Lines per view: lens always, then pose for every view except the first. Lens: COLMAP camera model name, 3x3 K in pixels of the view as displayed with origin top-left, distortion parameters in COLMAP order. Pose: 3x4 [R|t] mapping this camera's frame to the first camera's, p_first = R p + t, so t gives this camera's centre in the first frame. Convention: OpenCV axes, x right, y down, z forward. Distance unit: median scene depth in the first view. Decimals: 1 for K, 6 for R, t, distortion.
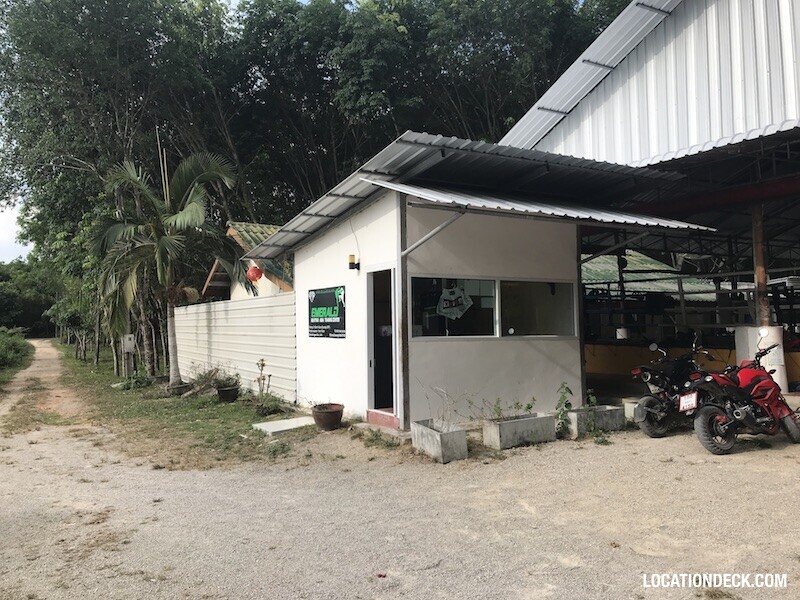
lens RADIAL K [[661.2, 0, 399.6], [0, 661.2, 289.0], [0, 0, 1]] dist [0.011532, 0.008422]
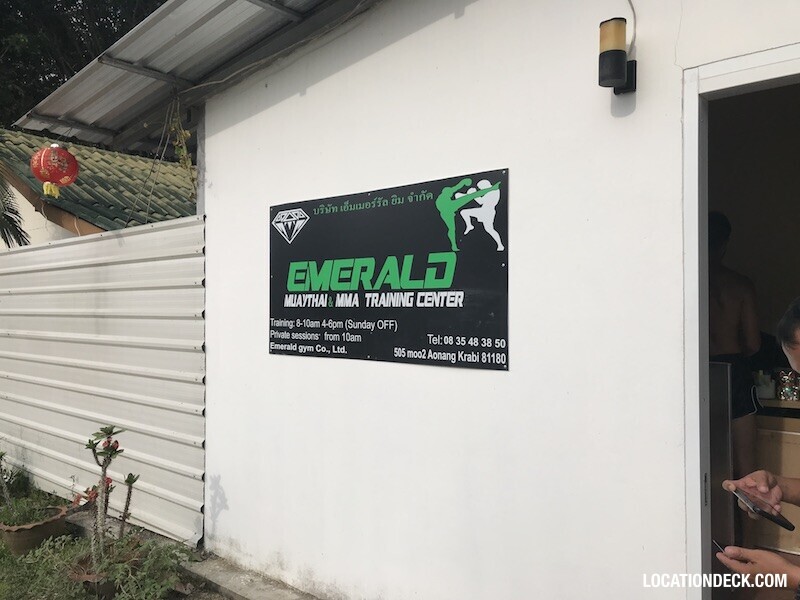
lens RADIAL K [[661.2, 0, 399.6], [0, 661.2, 289.0], [0, 0, 1]] dist [0.011532, 0.008422]
pose [[0.941826, 0.024839, 0.335181, -0.190332], [-0.030996, 0.999435, 0.013034, 0.036364], [-0.334667, -0.022665, 0.942064, 0.694262]]
